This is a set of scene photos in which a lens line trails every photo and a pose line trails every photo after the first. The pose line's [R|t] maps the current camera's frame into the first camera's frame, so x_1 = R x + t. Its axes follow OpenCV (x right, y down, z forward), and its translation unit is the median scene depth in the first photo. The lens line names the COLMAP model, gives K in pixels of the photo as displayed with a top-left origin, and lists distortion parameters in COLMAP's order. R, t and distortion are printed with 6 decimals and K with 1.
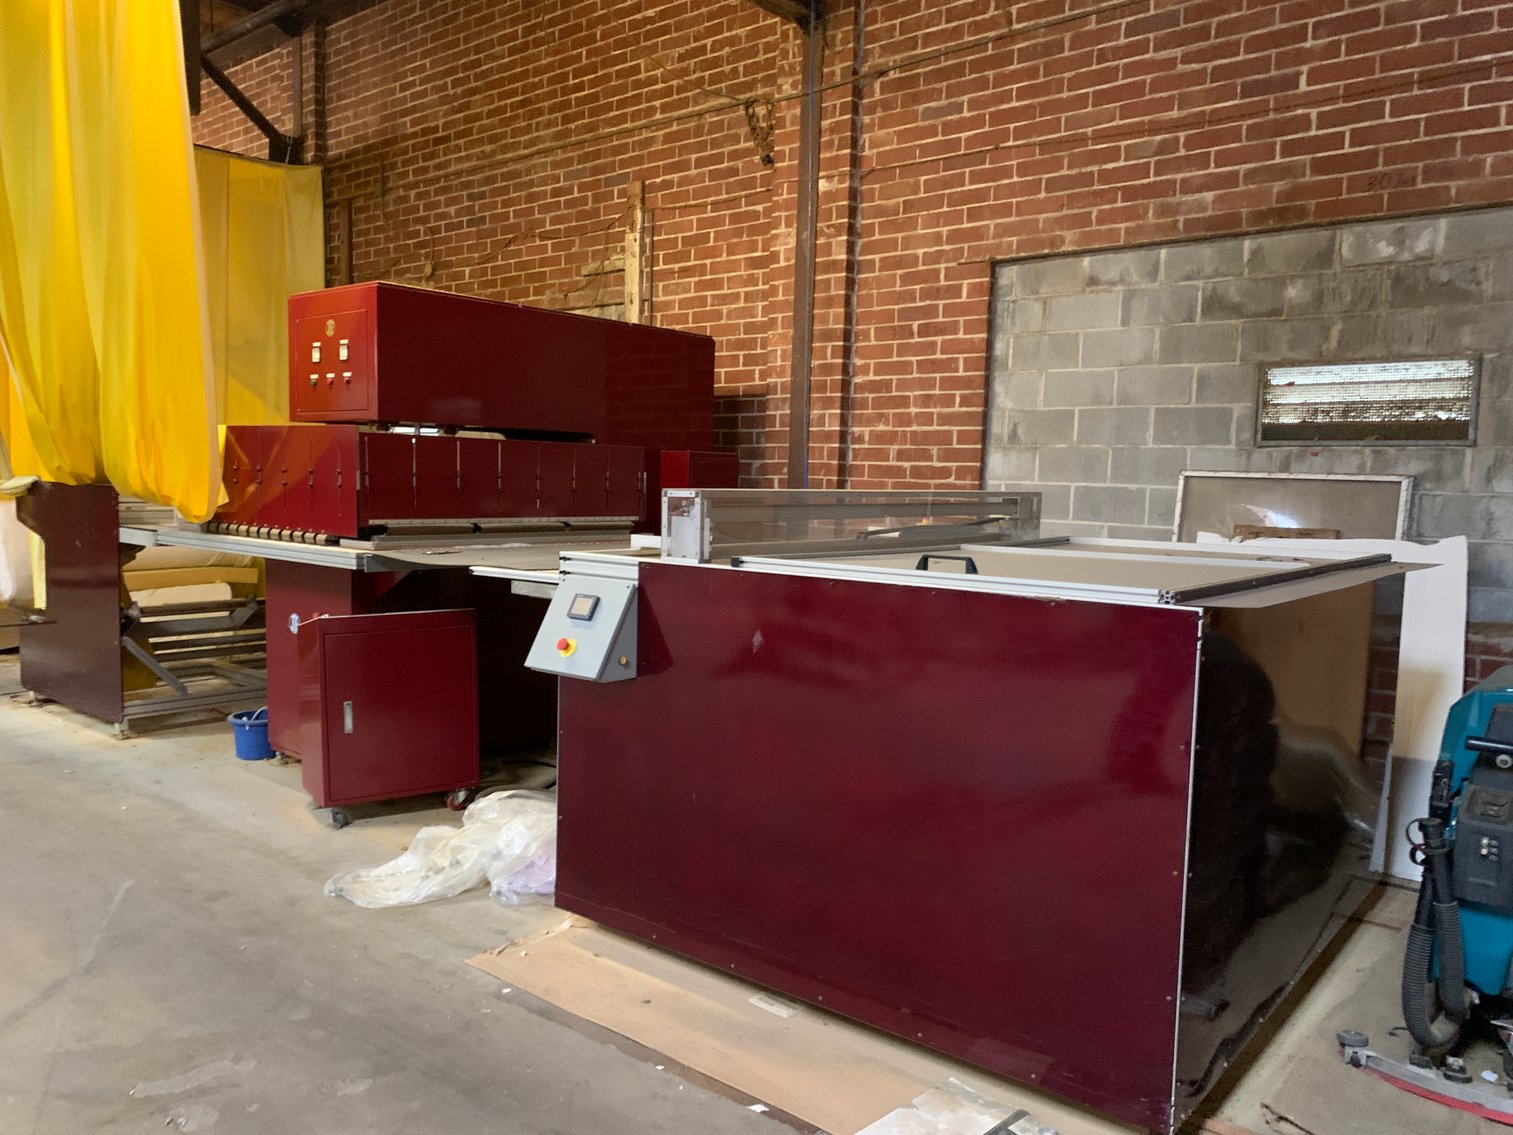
lens RADIAL K [[1153.0, 0, 747.1], [0, 1153.0, 569.3], [0, 0, 1]] dist [0.049302, -0.065788]
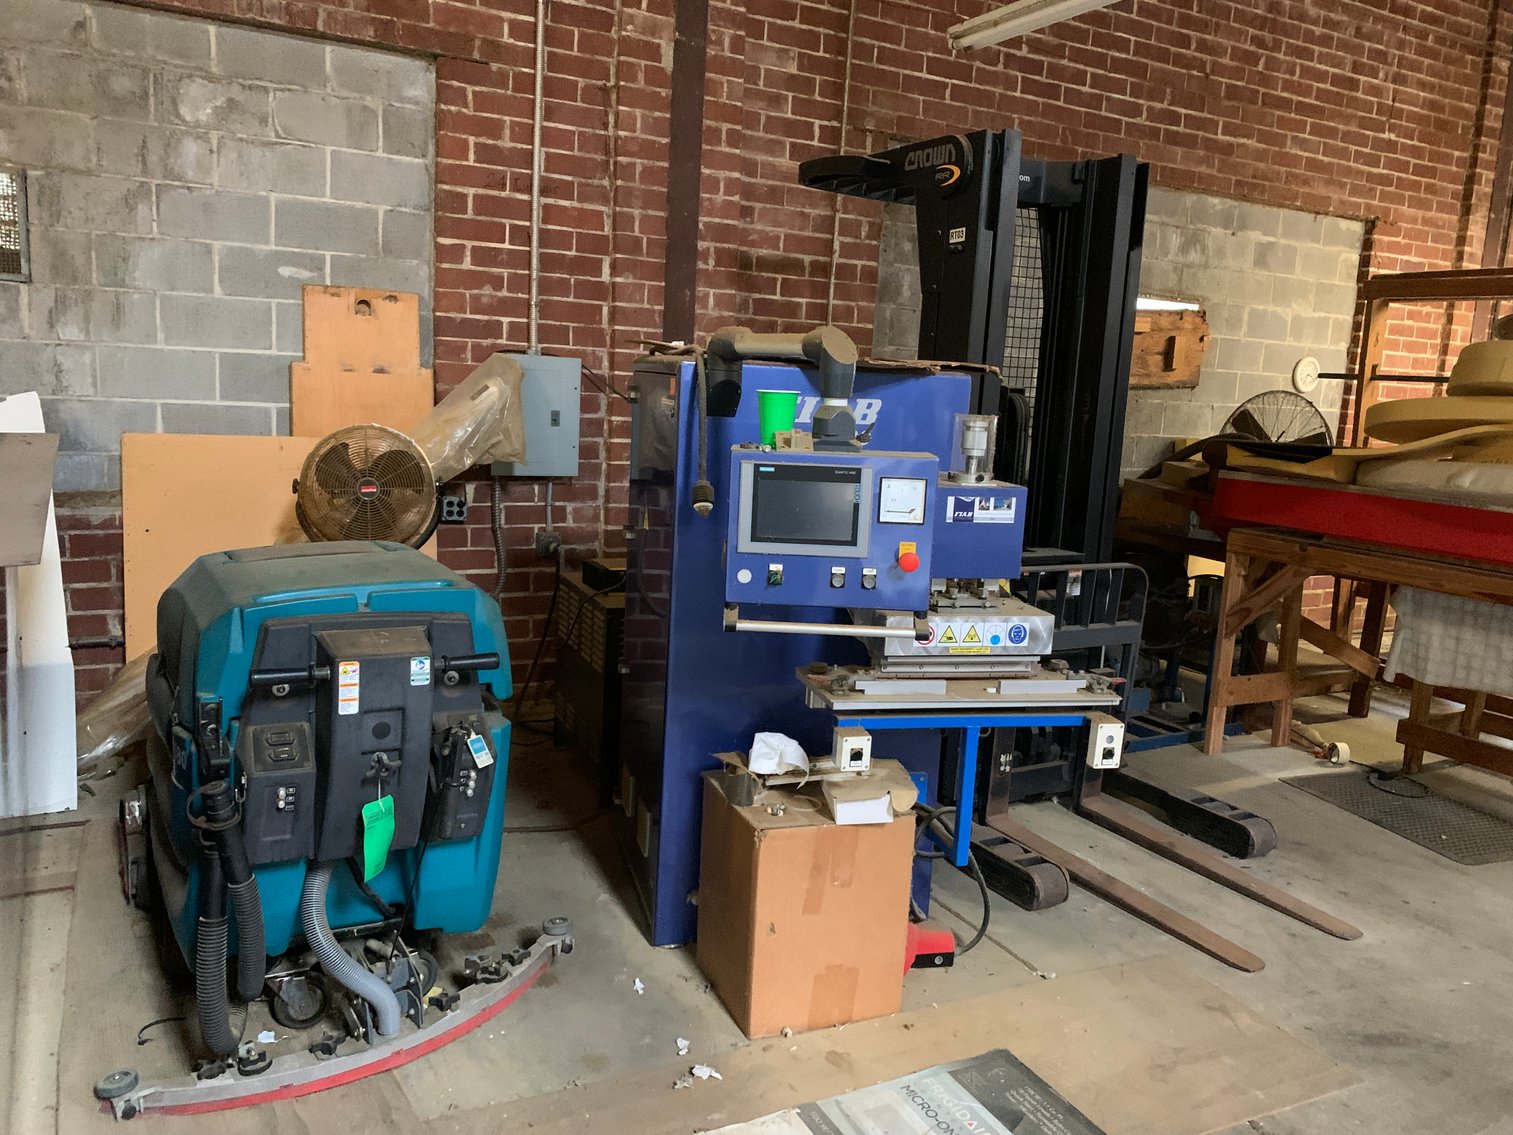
lens RADIAL K [[1153.0, 0, 712.8], [0, 1153.0, 561.0], [0, 0, 1]] dist [0.049302, -0.065788]
pose [[0.376862, -0.153248, 0.913504, 0.013795], [0.029564, 0.987706, 0.153499, -0.017911], [-0.925798, -0.030841, 0.376759, 0.181474]]
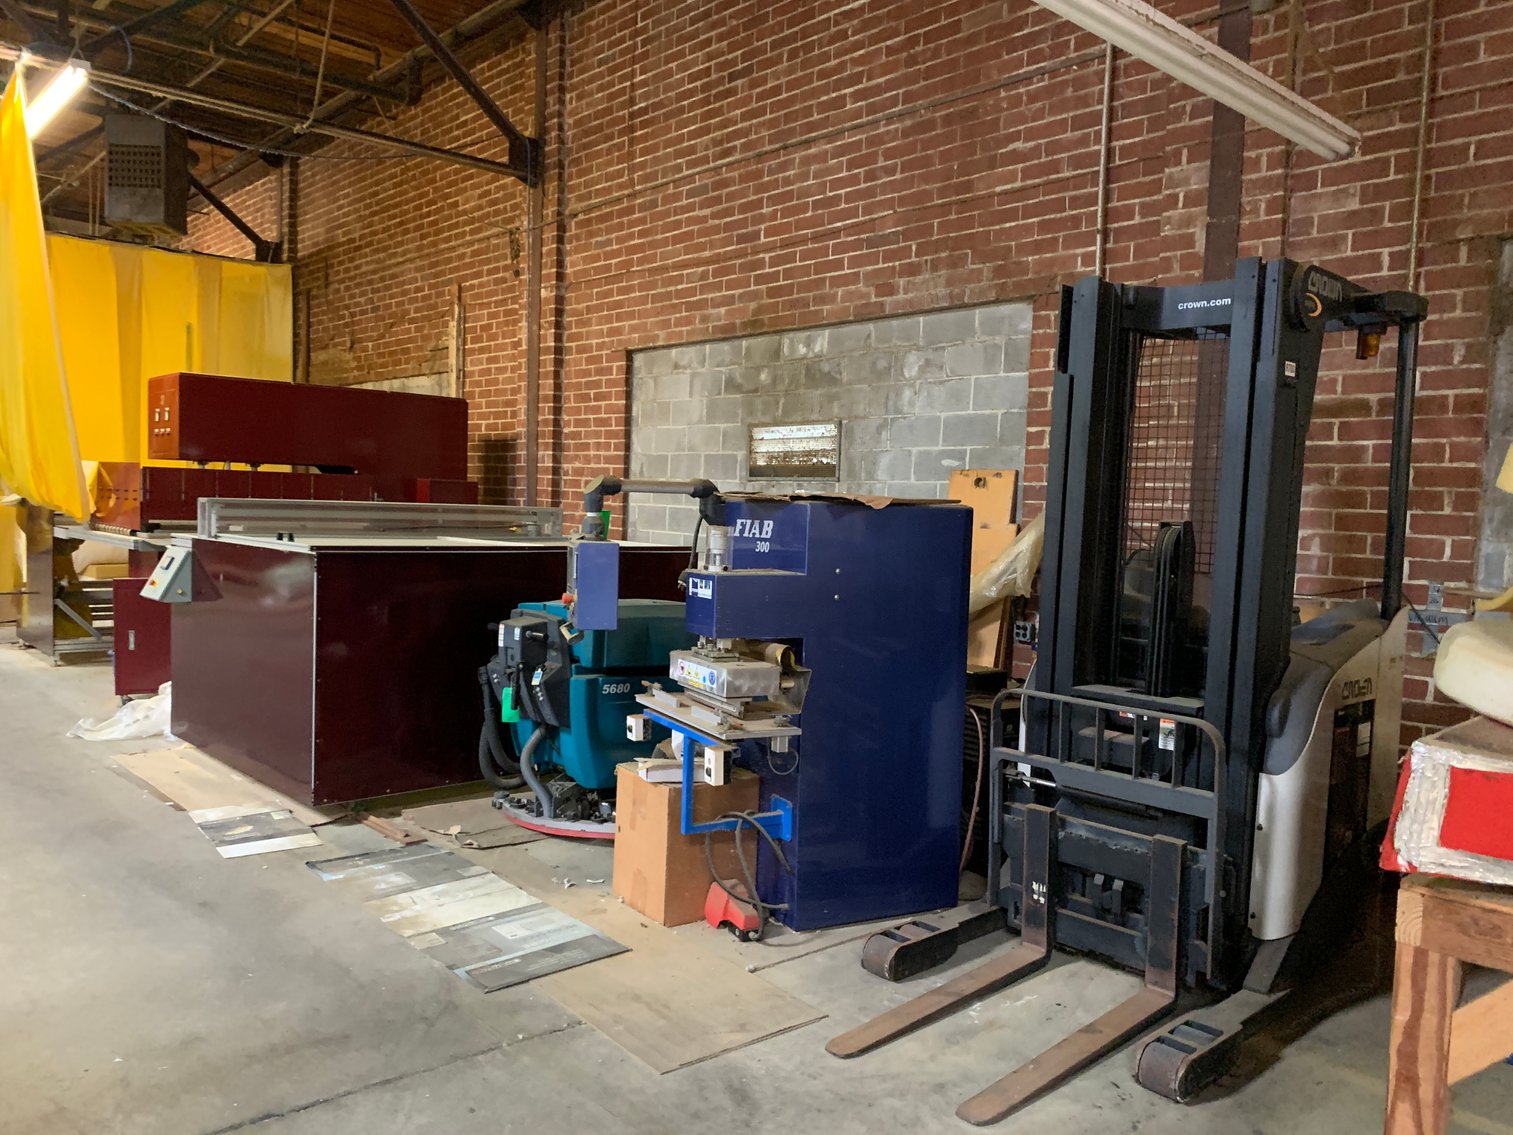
lens RADIAL K [[1153.0, 0, 758.3], [0, 1153.0, 581.9], [0, 0, 1]] dist [0.049302, -0.065788]
pose [[0.990631, 0.019422, -0.135174, 0.587119], [-0.021694, 0.999647, -0.015355, 0.040136], [0.134828, 0.018144, 0.990703, -0.396757]]
